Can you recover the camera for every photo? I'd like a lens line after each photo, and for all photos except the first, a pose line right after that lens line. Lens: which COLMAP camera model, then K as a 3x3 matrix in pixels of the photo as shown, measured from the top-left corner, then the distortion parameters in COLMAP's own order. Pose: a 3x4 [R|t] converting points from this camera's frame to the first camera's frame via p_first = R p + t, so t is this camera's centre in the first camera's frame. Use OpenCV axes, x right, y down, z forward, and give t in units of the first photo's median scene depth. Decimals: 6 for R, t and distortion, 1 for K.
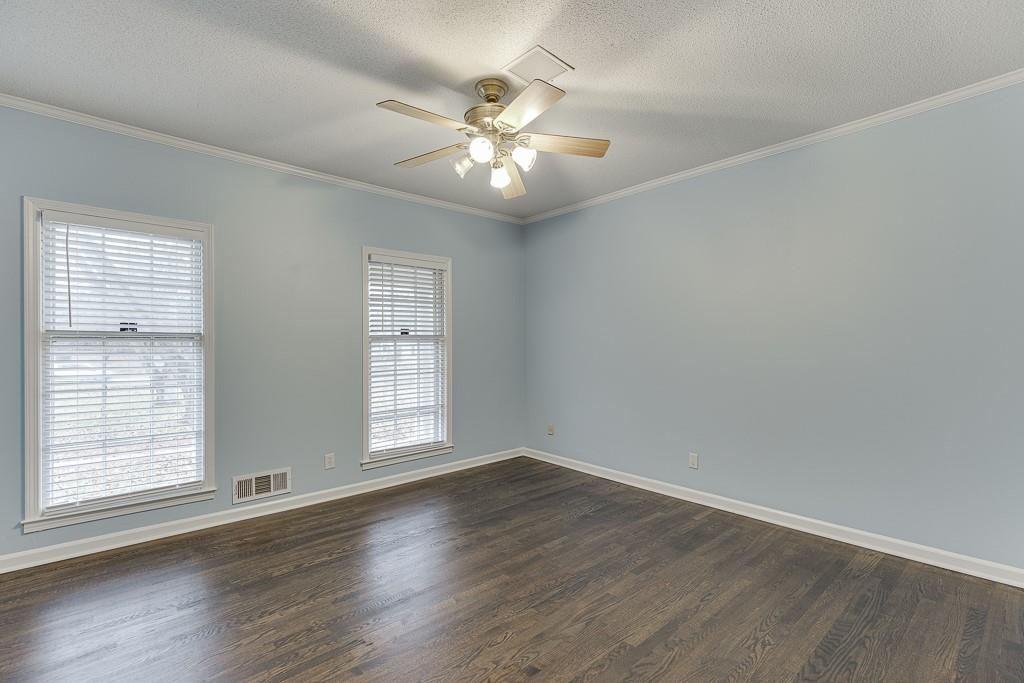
lens RADIAL K [[474.2, 0, 524.8], [0, 474.2, 340.1], [0, 0, 1]] dist [-0.001348, -0.000874]
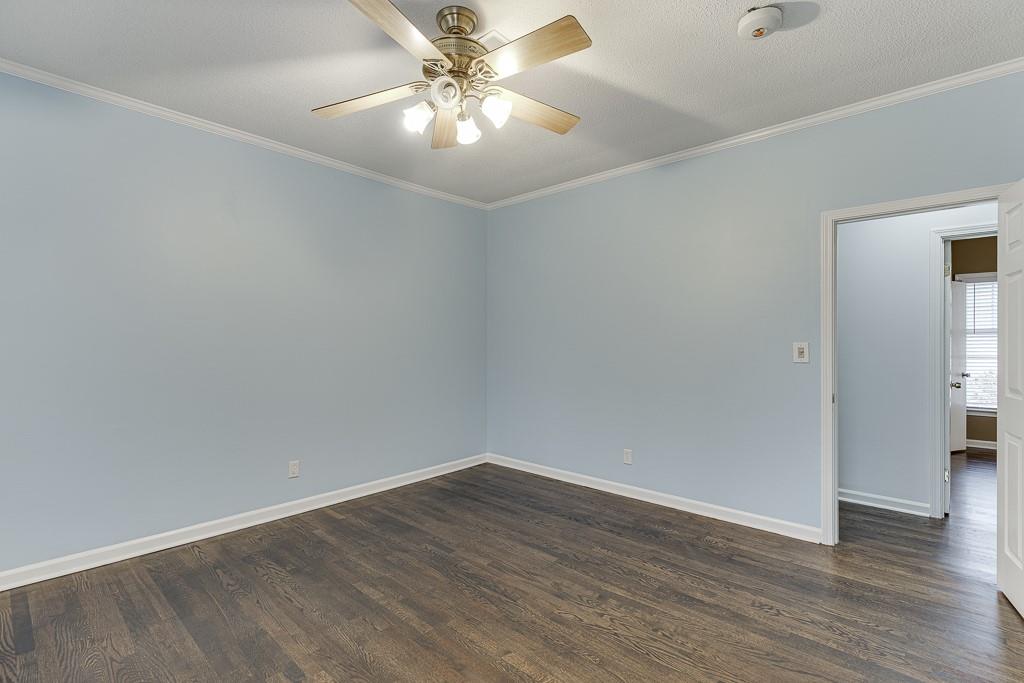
lens RADIAL K [[465.6, 0, 515.5], [0, 465.6, 344.7], [0, 0, 1]] dist [0.002908, -0.000625]
pose [[-0.096590, -0.005707, 0.995308, -0.818984], [-0.006963, 0.999963, 0.005058, 0.003298], [-0.995300, -0.006442, -0.096626, 0.915942]]
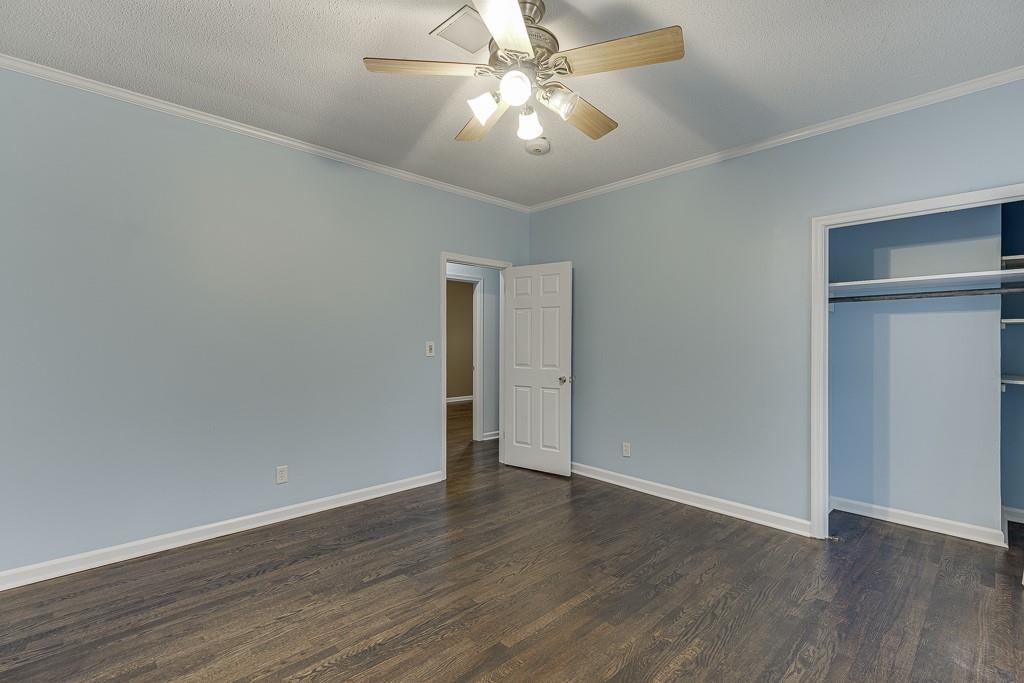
lens RADIAL K [[465.6, 0, 515.5], [0, 465.6, 344.7], [0, 0, 1]] dist [0.002908, -0.000625]
pose [[-0.999856, 0.001531, -0.016914, -0.041281], [0.001543, 0.999999, -0.000697, 0.010303], [0.016913, -0.000723, -0.999857, 1.660997]]
